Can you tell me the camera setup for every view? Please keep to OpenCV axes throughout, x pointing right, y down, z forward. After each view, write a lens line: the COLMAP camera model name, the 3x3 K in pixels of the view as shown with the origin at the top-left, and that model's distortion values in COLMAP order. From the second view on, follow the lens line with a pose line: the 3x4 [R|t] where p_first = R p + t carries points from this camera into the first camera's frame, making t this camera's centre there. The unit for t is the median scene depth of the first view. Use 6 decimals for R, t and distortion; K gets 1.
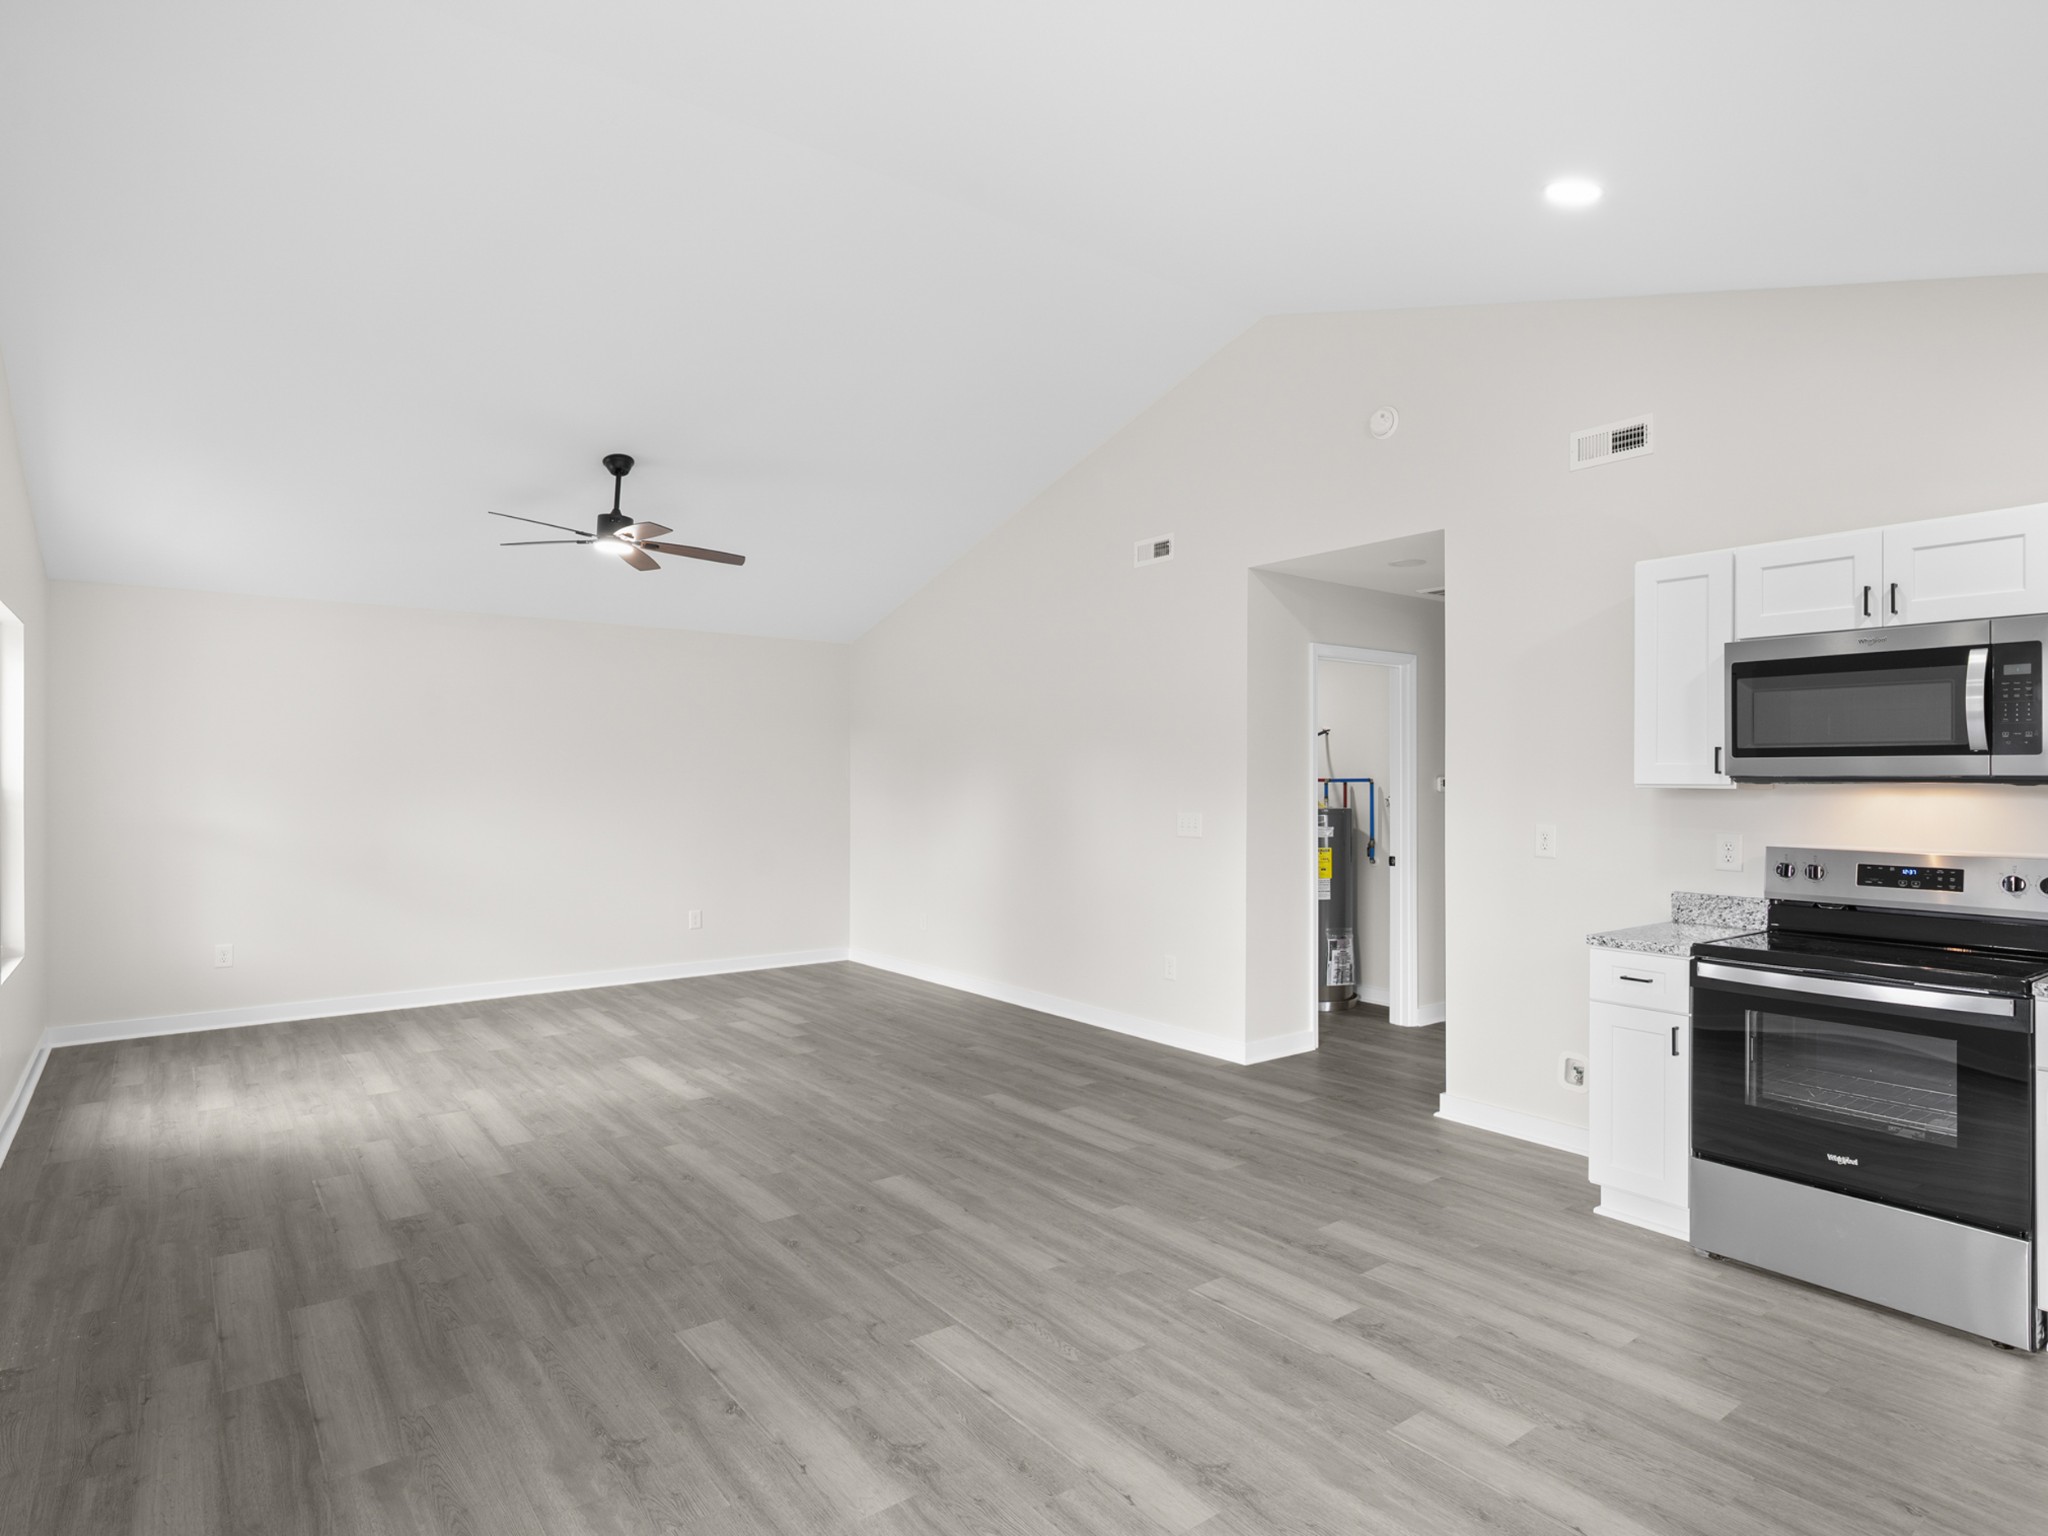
lens RADIAL K [[1128.5, 0, 1010.4], [0, 1128.5, 775.4], [0, 0, 1]] dist [0.011034, -0.003898]
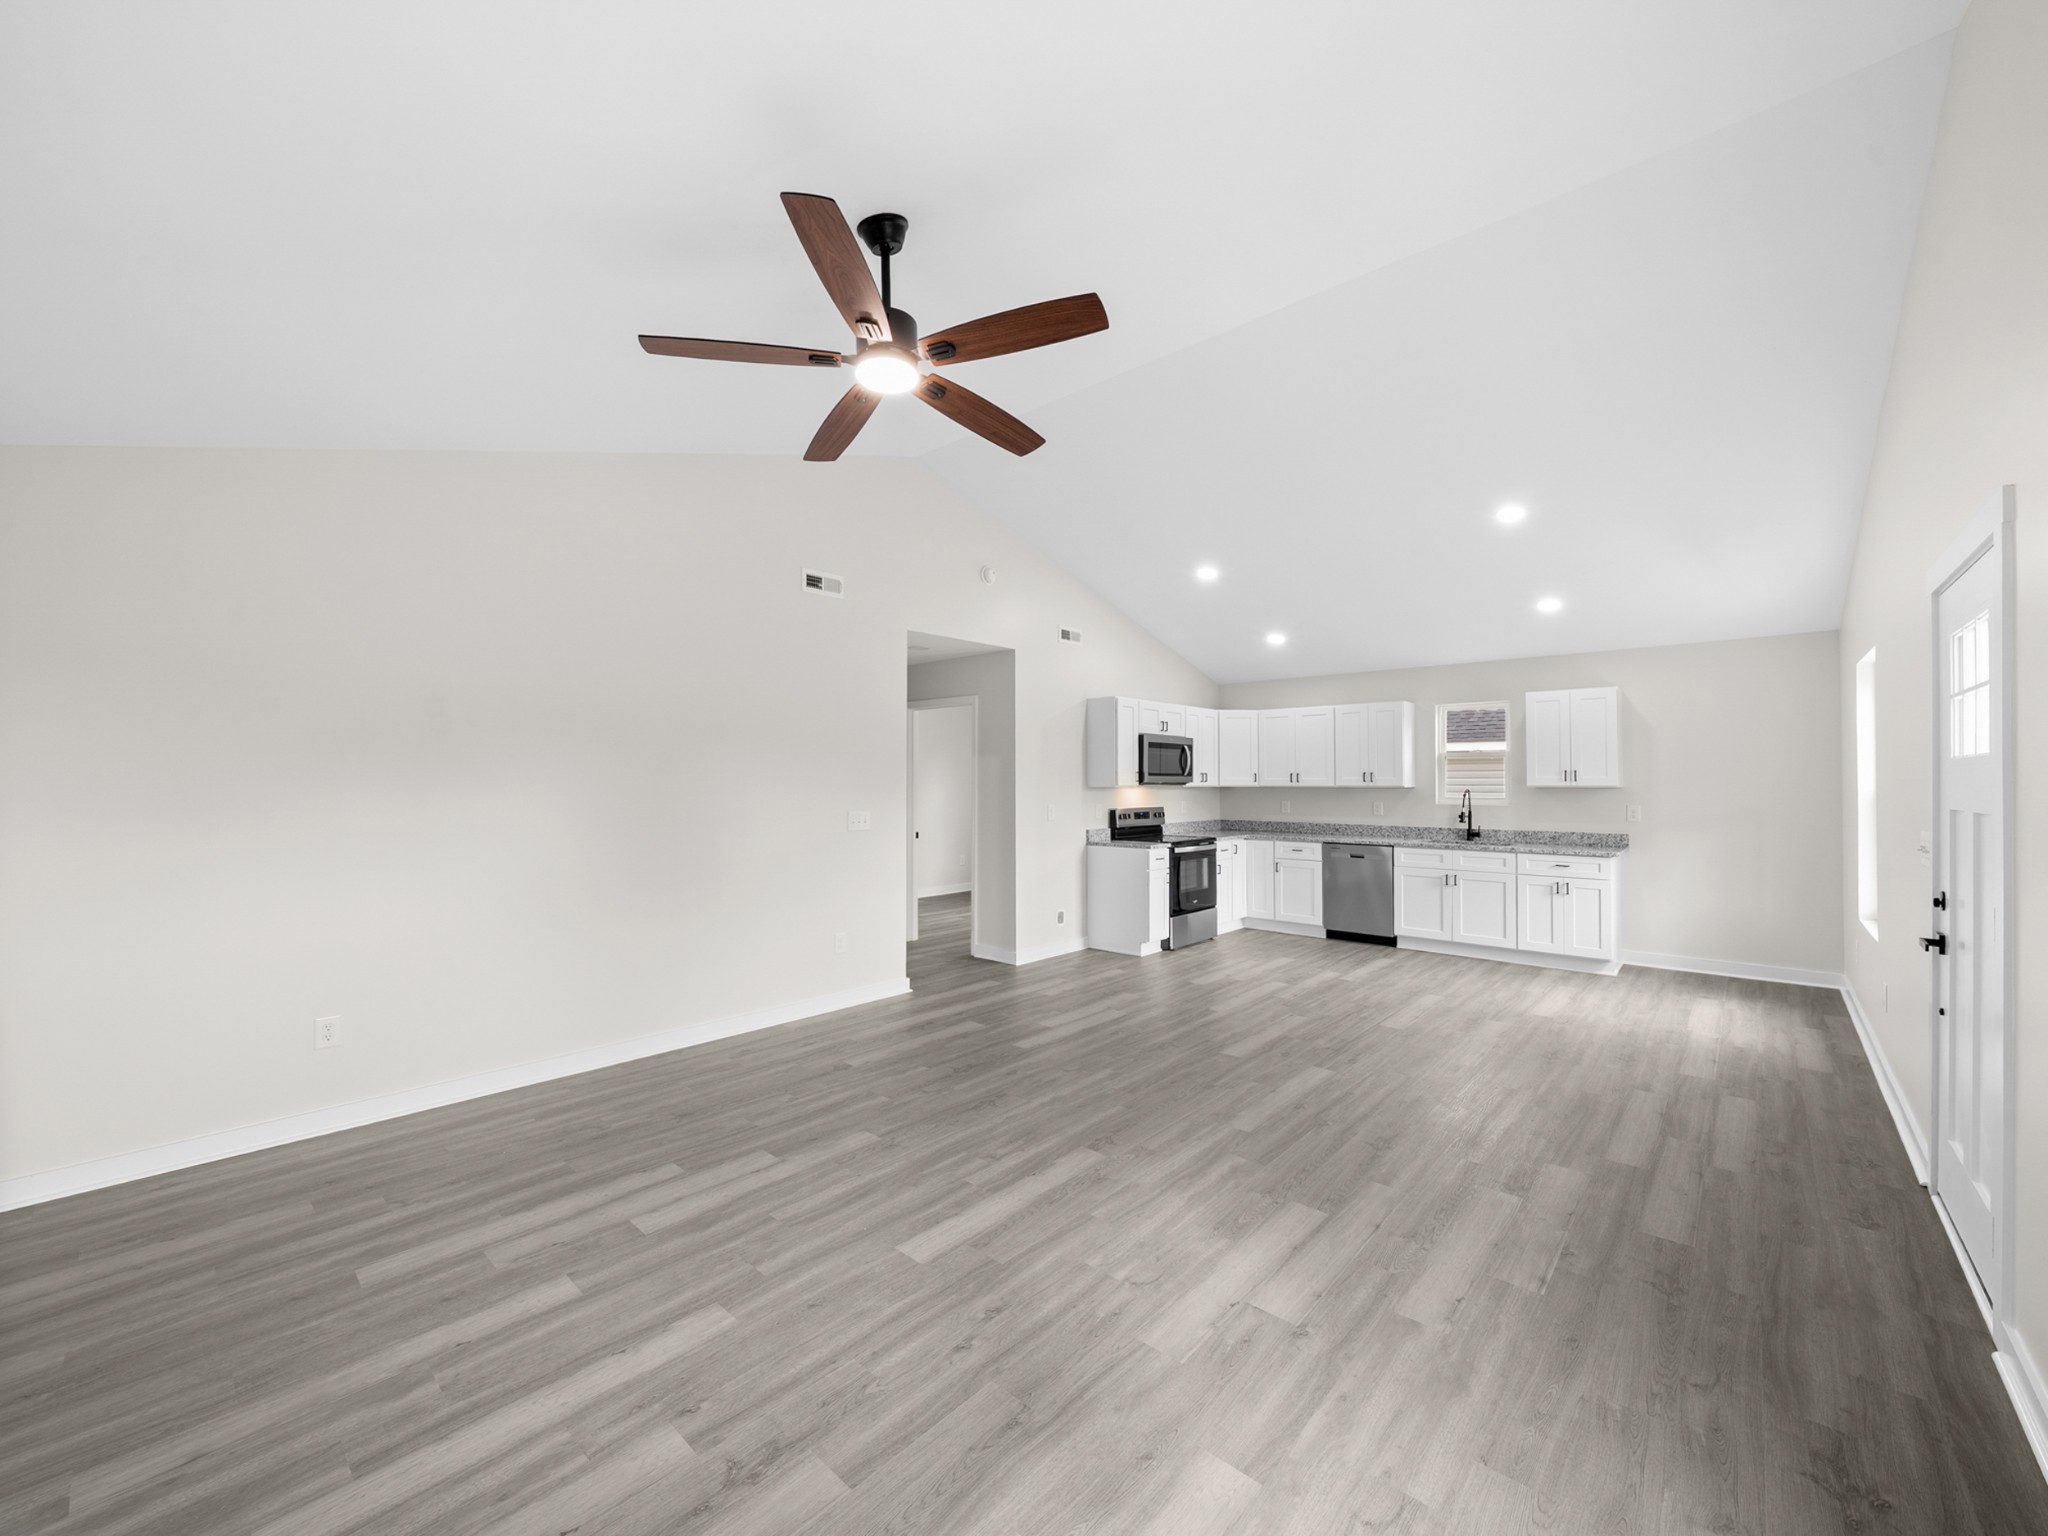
lens RADIAL K [[815.3, 0, 1030.7], [0, 815.3, 771.6], [0, 0, 1]] dist [-0.010822, 0.001684]
pose [[-0.201670, 0.010559, 0.979397, -1.138968], [-0.006300, 0.999907, -0.012077, 0.000134], [-0.979433, -0.008605, -0.201585, 1.518367]]
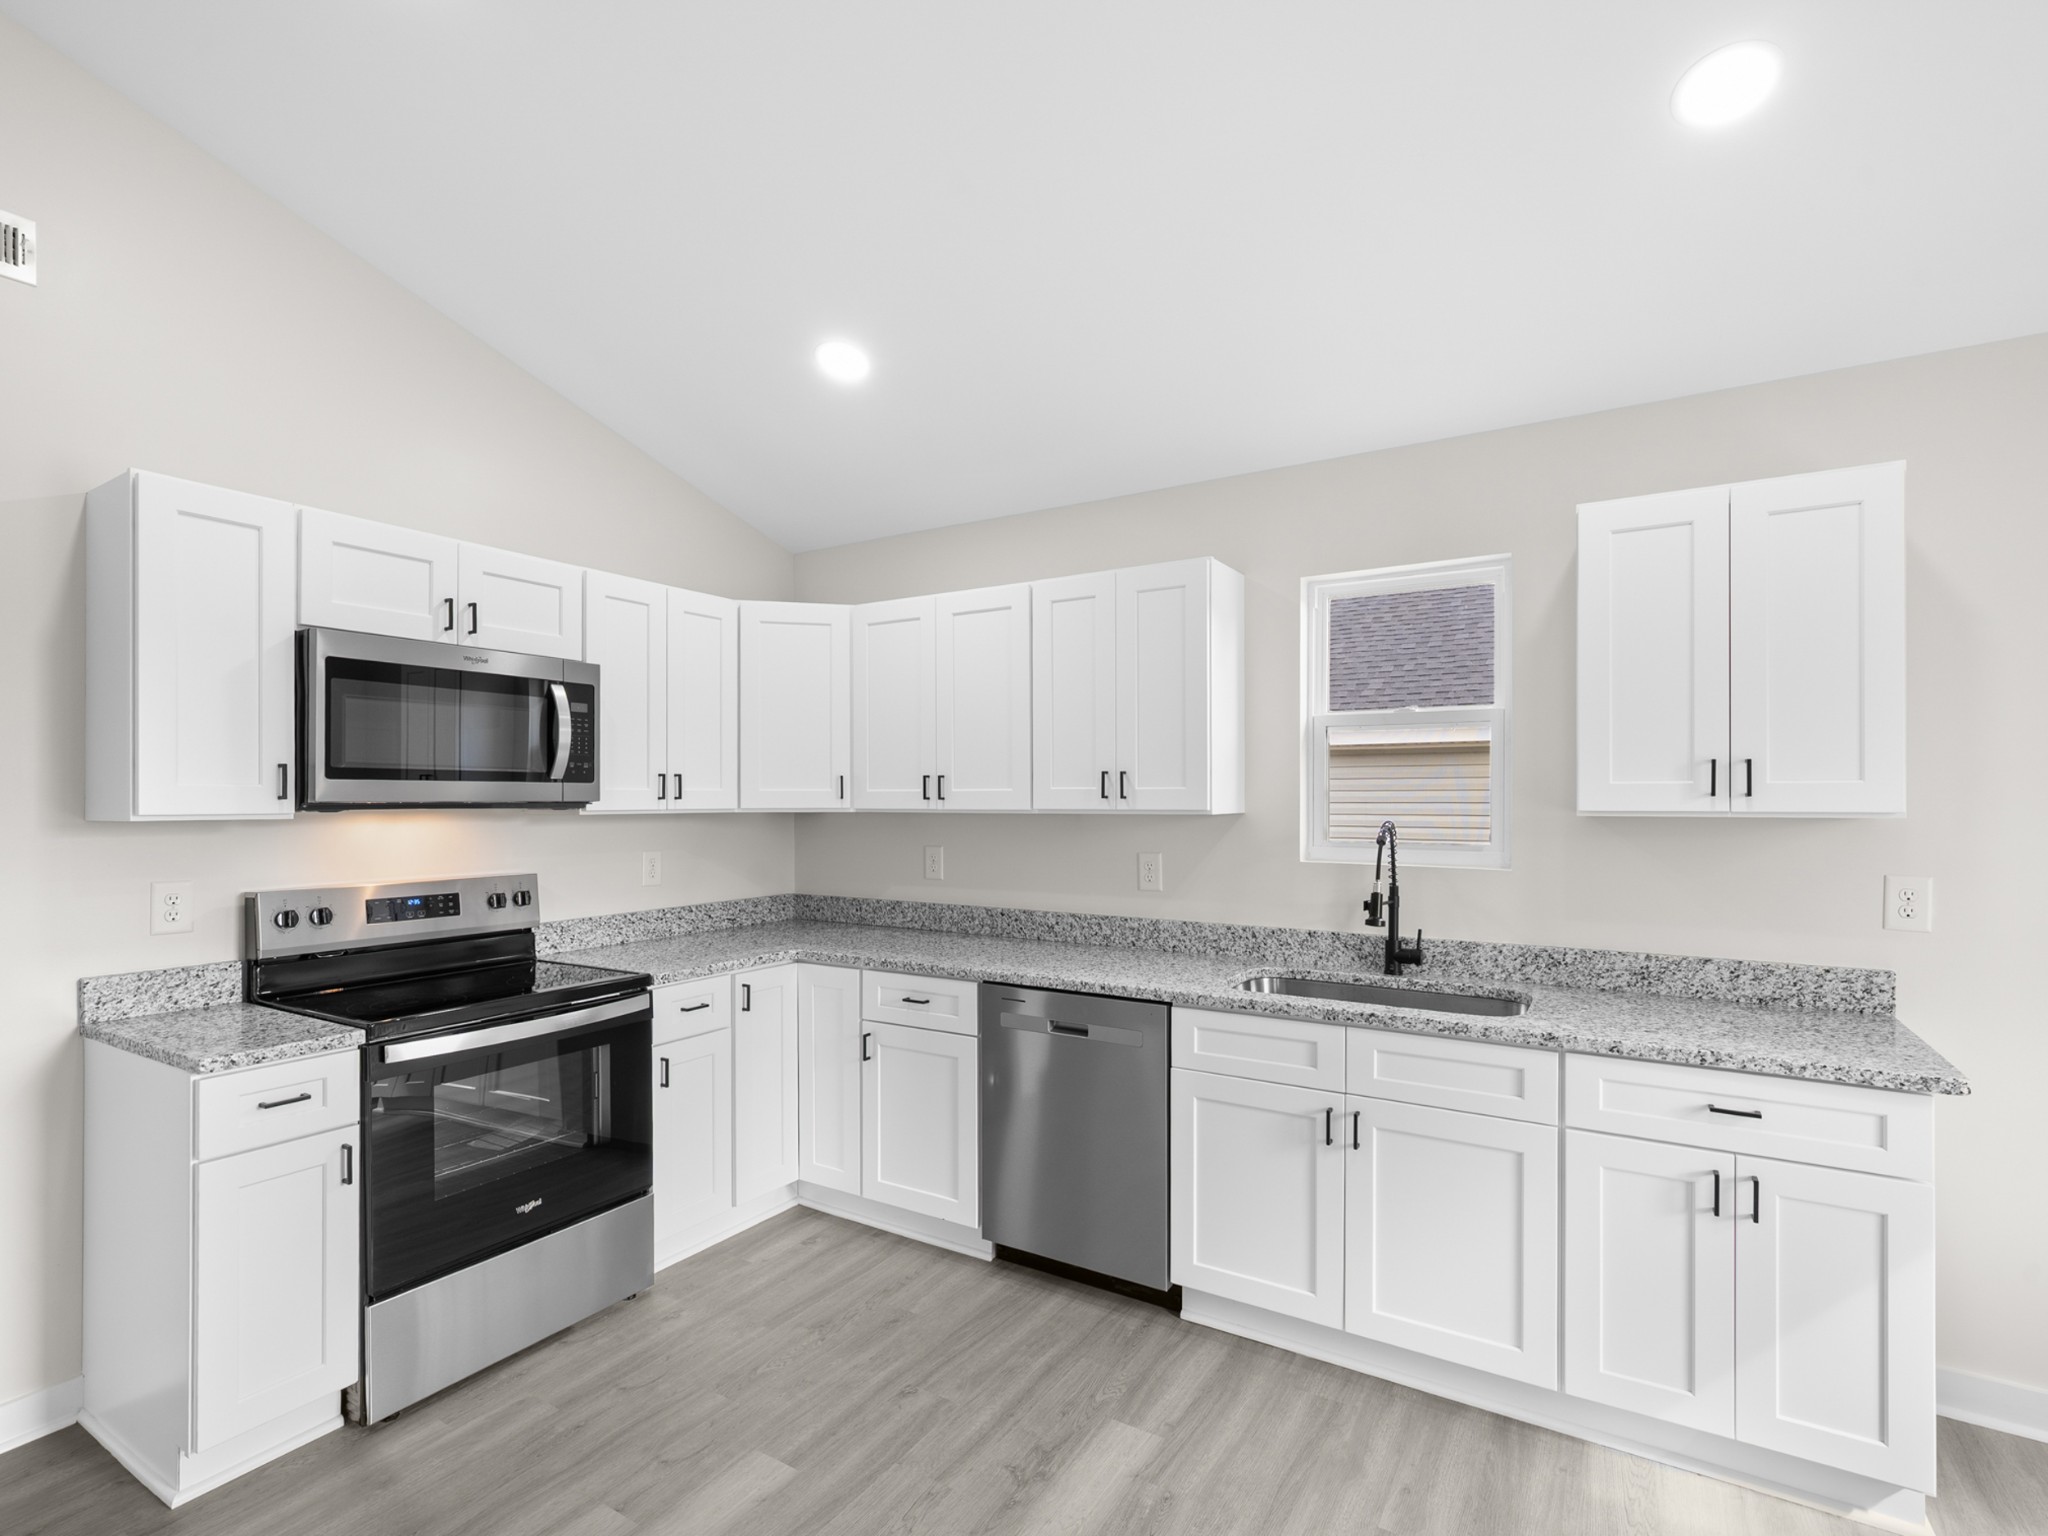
lens RADIAL K [[989.7, 0, 1013.6], [0, 989.7, 800.8], [0, 0, 1]] dist [-0.001937, 0.000587]
pose [[-0.364003, -0.005508, 0.931381, -0.145727], [-0.004907, 0.999980, 0.003997, -0.005129], [-0.931385, -0.003115, -0.364023, 0.727977]]
